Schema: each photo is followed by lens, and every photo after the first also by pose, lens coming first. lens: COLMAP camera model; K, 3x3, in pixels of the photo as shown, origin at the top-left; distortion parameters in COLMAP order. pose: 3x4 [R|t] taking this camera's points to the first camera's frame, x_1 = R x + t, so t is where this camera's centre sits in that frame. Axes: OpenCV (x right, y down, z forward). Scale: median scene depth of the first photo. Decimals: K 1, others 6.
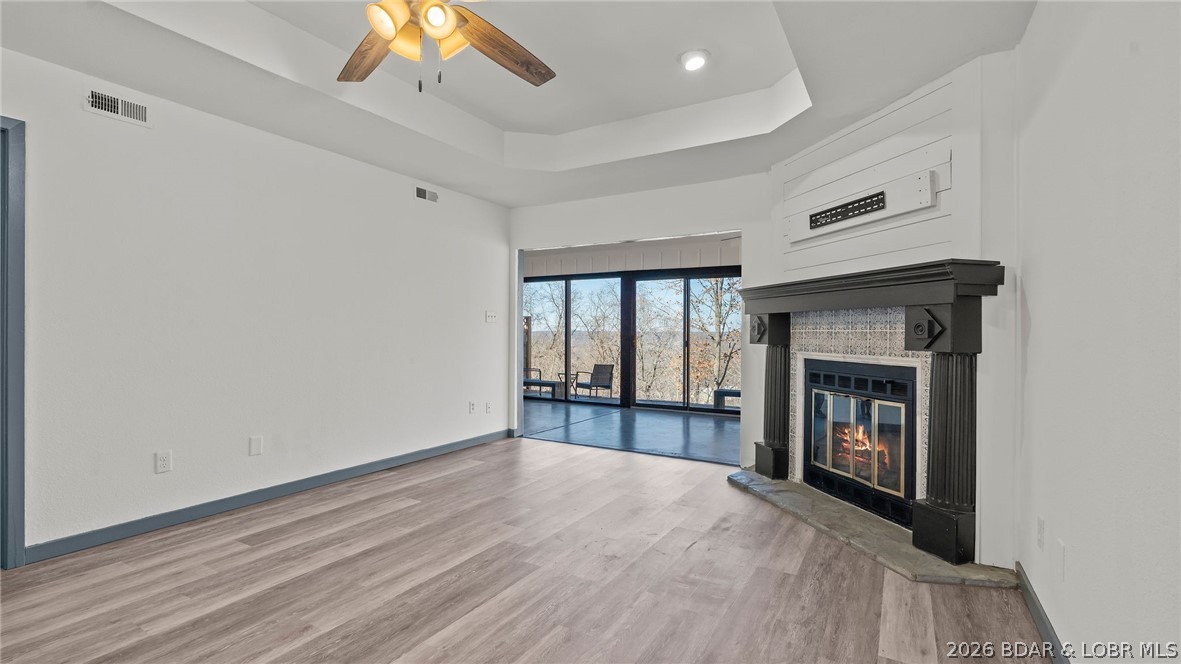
lens RADIAL K [[527.5, 0, 593.7], [0, 527.5, 327.6], [0, 0, 1]] dist [-0.007044, 0.005743]
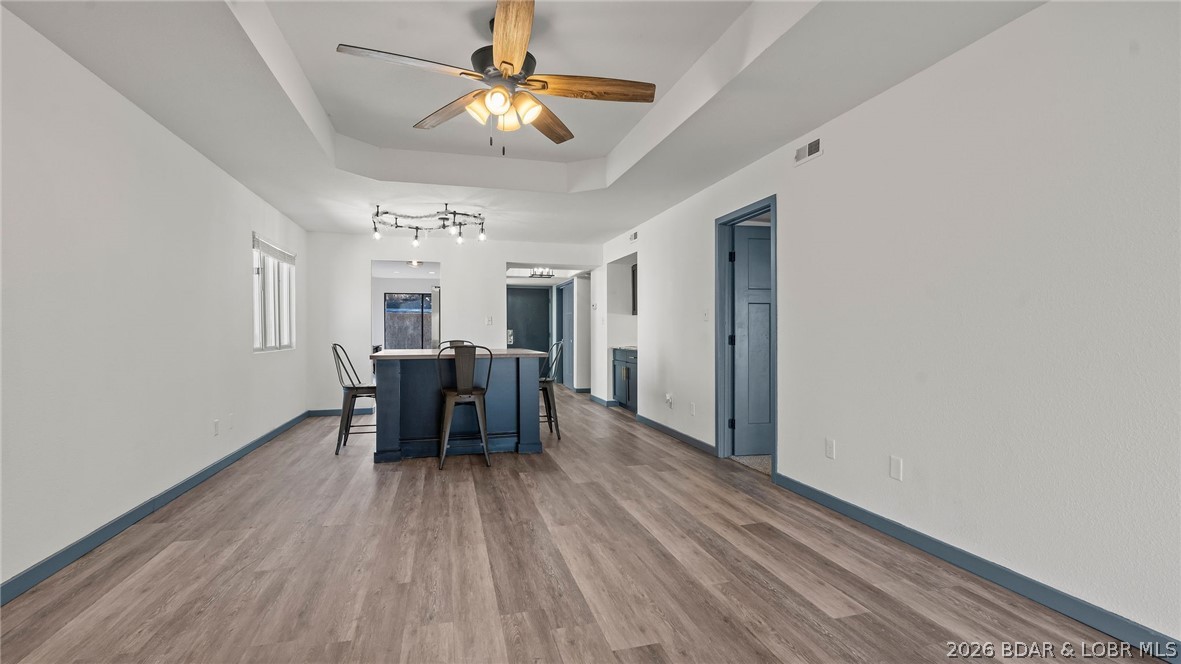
lens RADIAL K [[527.5, 0, 586.6], [0, 527.5, 331.5], [0, 0, 1]] dist [-0.007044, 0.005743]
pose [[-0.699986, -0.000588, -0.714156, 0.312517], [0.006506, 0.999953, -0.007200, 0.013193], [0.714126, -0.009687, -0.699950, 1.333136]]
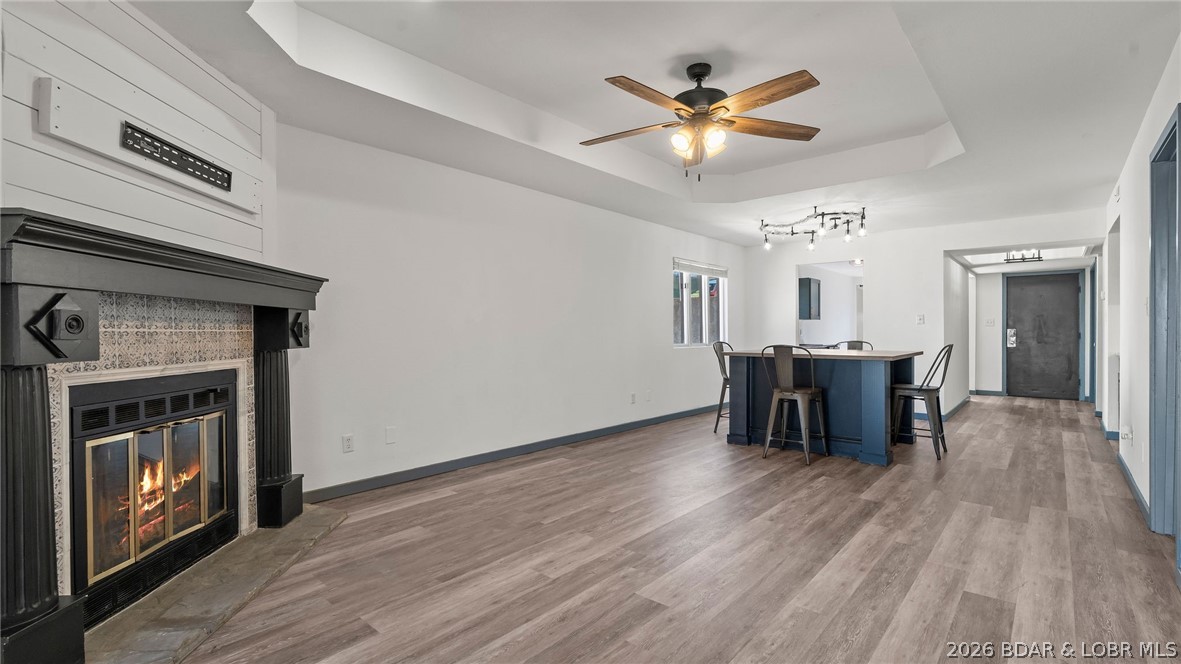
lens RADIAL K [[527.5, 0, 600.0], [0, 527.5, 332.5], [0, 0, 1]] dist [-0.007044, 0.005743]
pose [[-0.983433, 0.000288, 0.181271, -0.204726], [-0.001018, 0.999974, -0.007112, 0.013664], [-0.181269, -0.007179, -0.983407, 1.656402]]
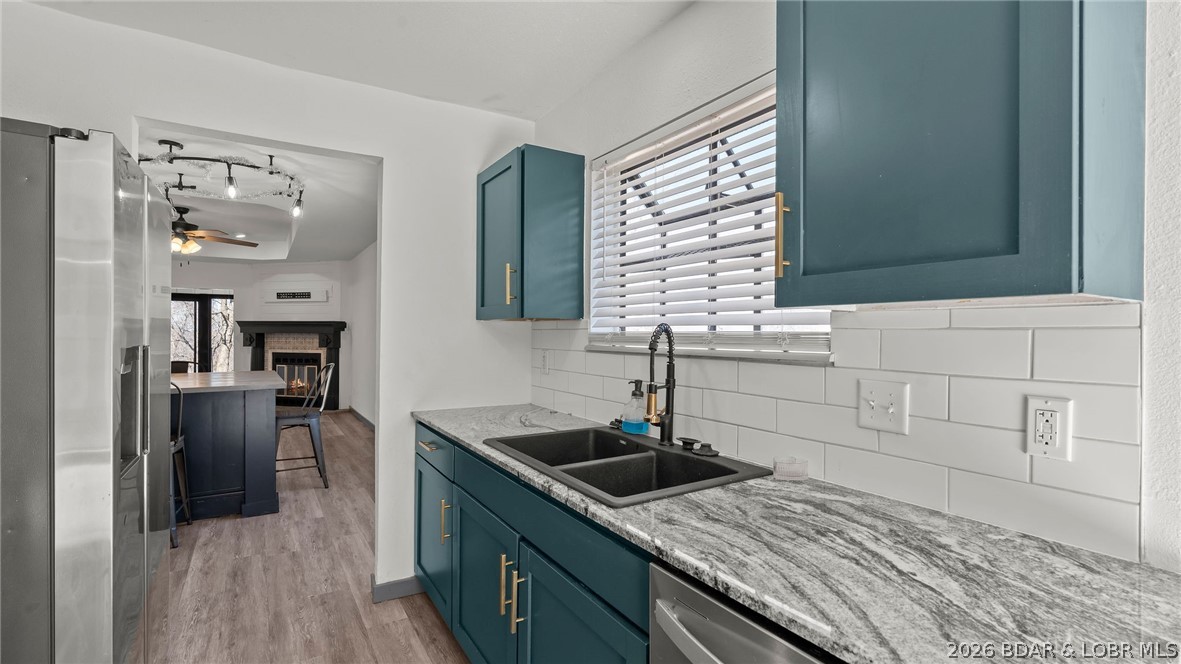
lens RADIAL K [[527.5, 0, 587.1], [0, 527.5, 338.1], [0, 0, 1]] dist [-0.007044, 0.005743]
pose [[0.463071, -0.008694, 0.886279, -1.229066], [-0.010590, 0.999826, 0.015341, -0.066705], [-0.886258, -0.016490, 0.462898, -1.585251]]
